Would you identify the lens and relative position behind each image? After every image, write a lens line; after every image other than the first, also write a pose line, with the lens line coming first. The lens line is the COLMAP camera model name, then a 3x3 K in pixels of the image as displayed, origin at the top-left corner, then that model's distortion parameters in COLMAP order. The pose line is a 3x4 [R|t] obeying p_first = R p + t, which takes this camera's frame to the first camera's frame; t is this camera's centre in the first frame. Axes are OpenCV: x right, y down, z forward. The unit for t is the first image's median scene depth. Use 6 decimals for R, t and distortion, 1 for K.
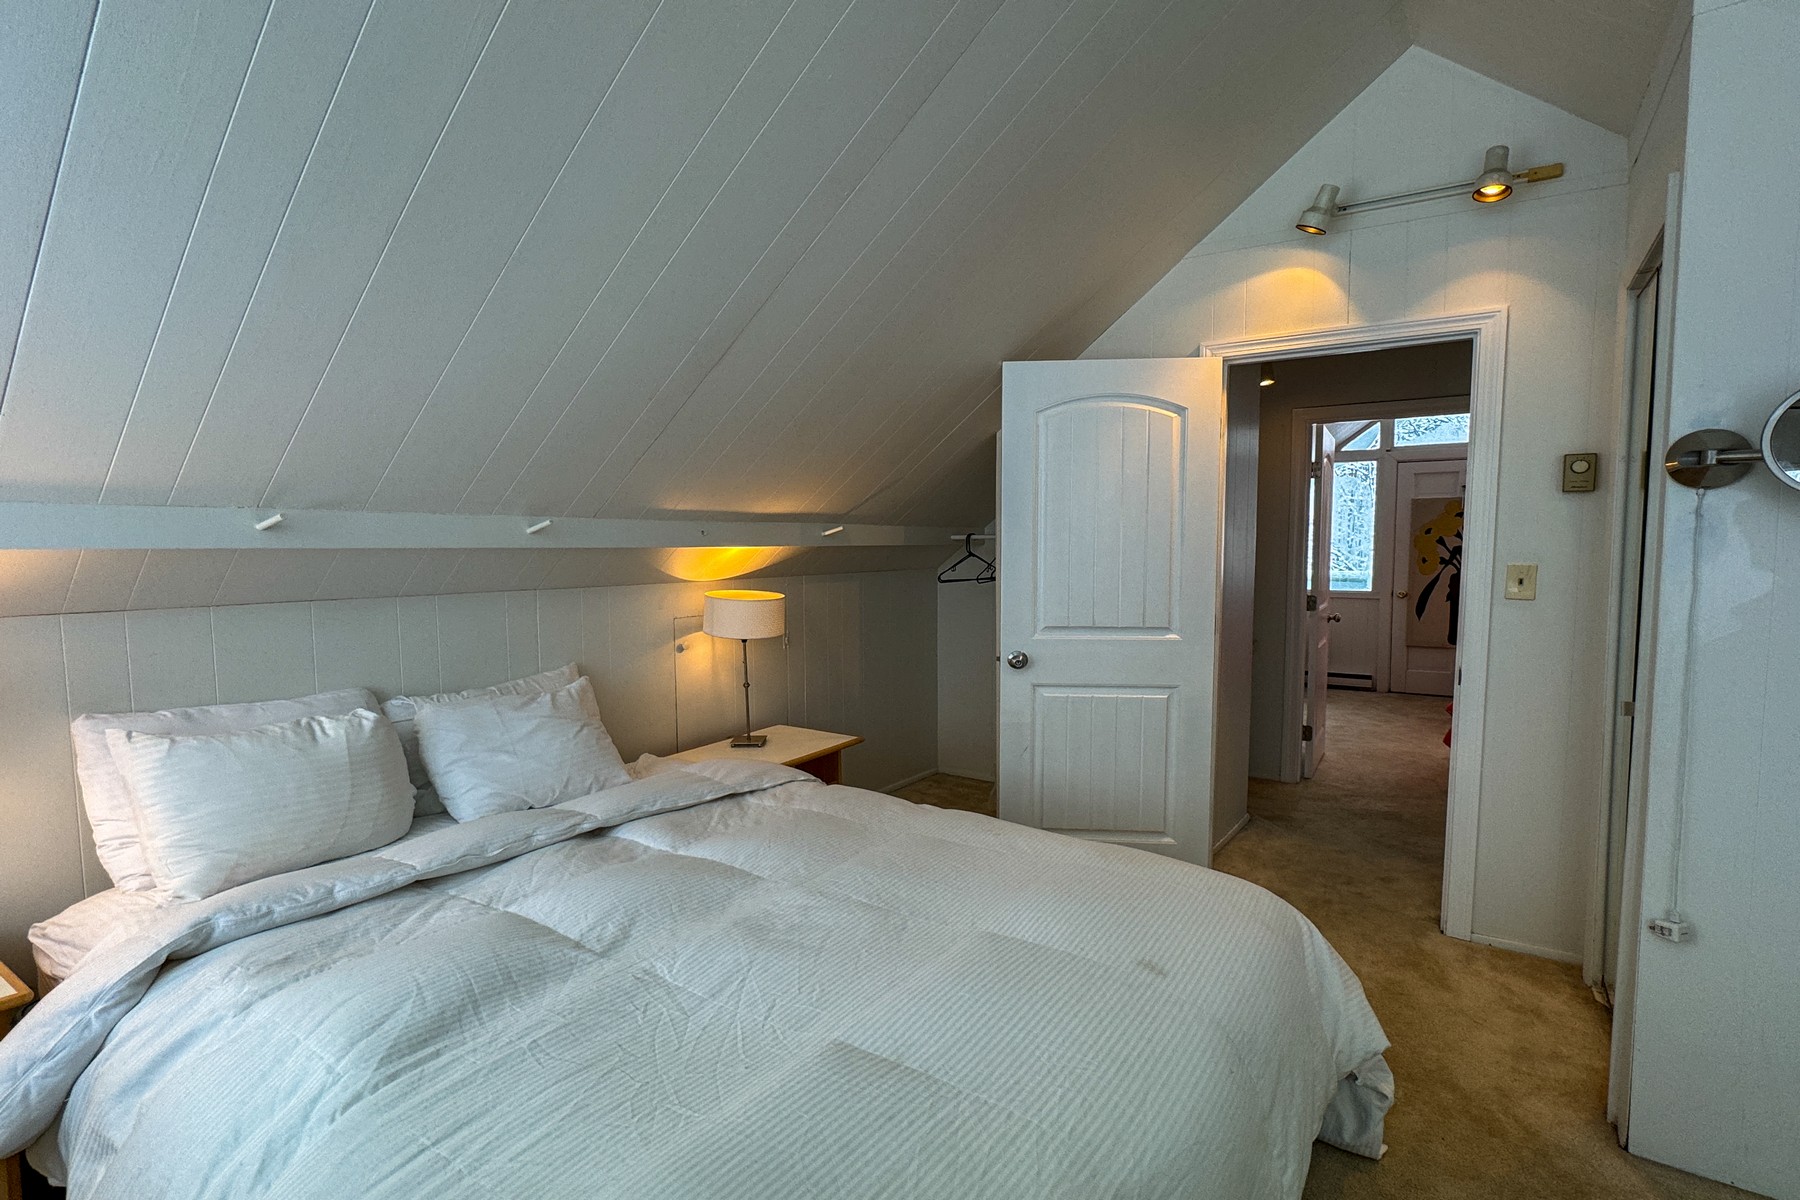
lens RADIAL K [[894.9, 0, 903.5], [0, 894.9, 612.7], [0, 0, 1]] dist [0.001087, 0.000411]
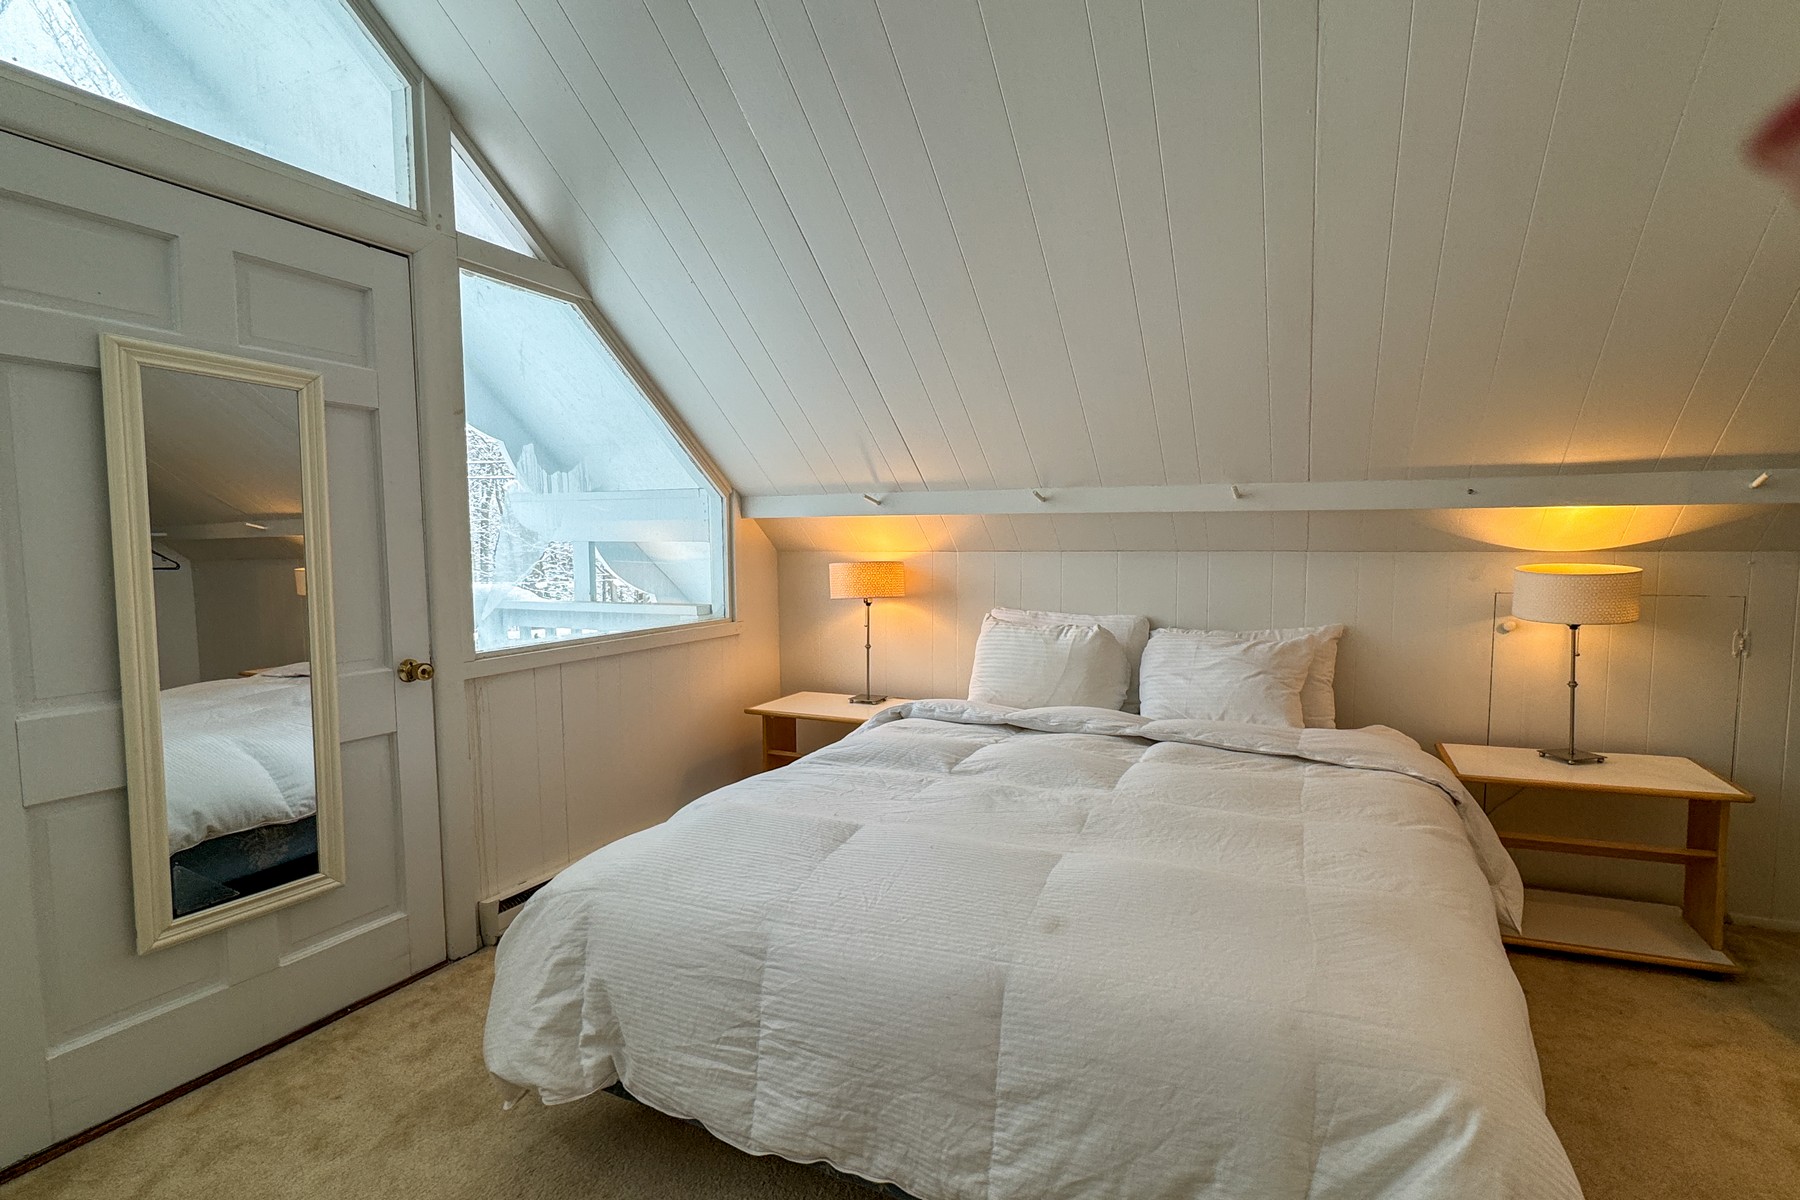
lens RADIAL K [[894.9, 0, 903.5], [0, 894.9, 612.7], [0, 0, 1]] dist [0.001087, 0.000411]
pose [[0.170790, 0.079056, -0.982131, 0.819998], [-0.074370, 0.994967, 0.067157, 0.015546], [0.982497, 0.061571, 0.175810, 0.475872]]
